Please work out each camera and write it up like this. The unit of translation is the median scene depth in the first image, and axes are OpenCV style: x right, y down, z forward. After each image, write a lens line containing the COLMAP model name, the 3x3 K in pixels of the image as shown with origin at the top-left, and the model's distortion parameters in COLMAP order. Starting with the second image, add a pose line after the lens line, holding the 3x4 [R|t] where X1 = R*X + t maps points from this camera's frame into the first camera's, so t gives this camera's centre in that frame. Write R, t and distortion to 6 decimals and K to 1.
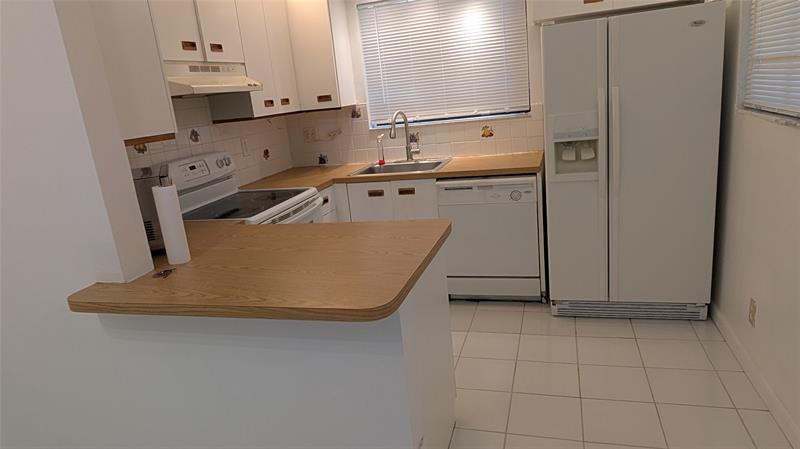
lens RADIAL K [[517.2, 0, 389.0], [0, 517.2, 228.3], [0, 0, 1]] dist [0.001525, -0.002271]
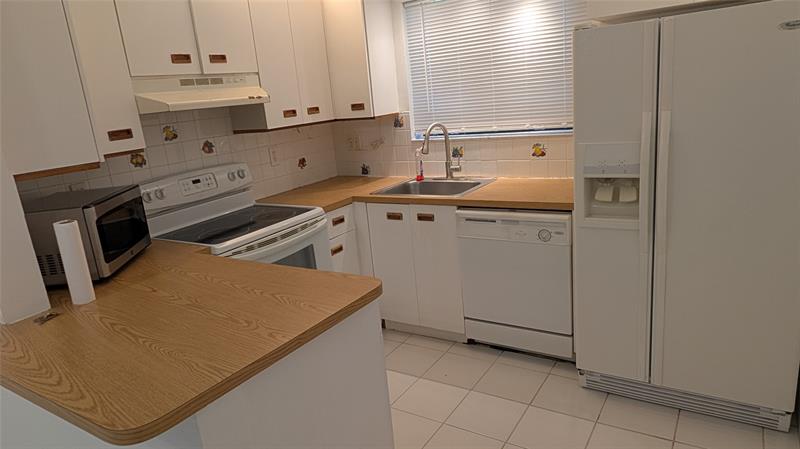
lens RADIAL K [[517.2, 0, 389.0], [0, 517.2, 228.3], [0, 0, 1]] dist [0.001525, -0.002271]
pose [[0.961244, 0.081064, -0.263512, 0.223327], [-0.073908, 0.996579, 0.036972, -0.086956], [0.265608, -0.016063, 0.963947, 0.143935]]
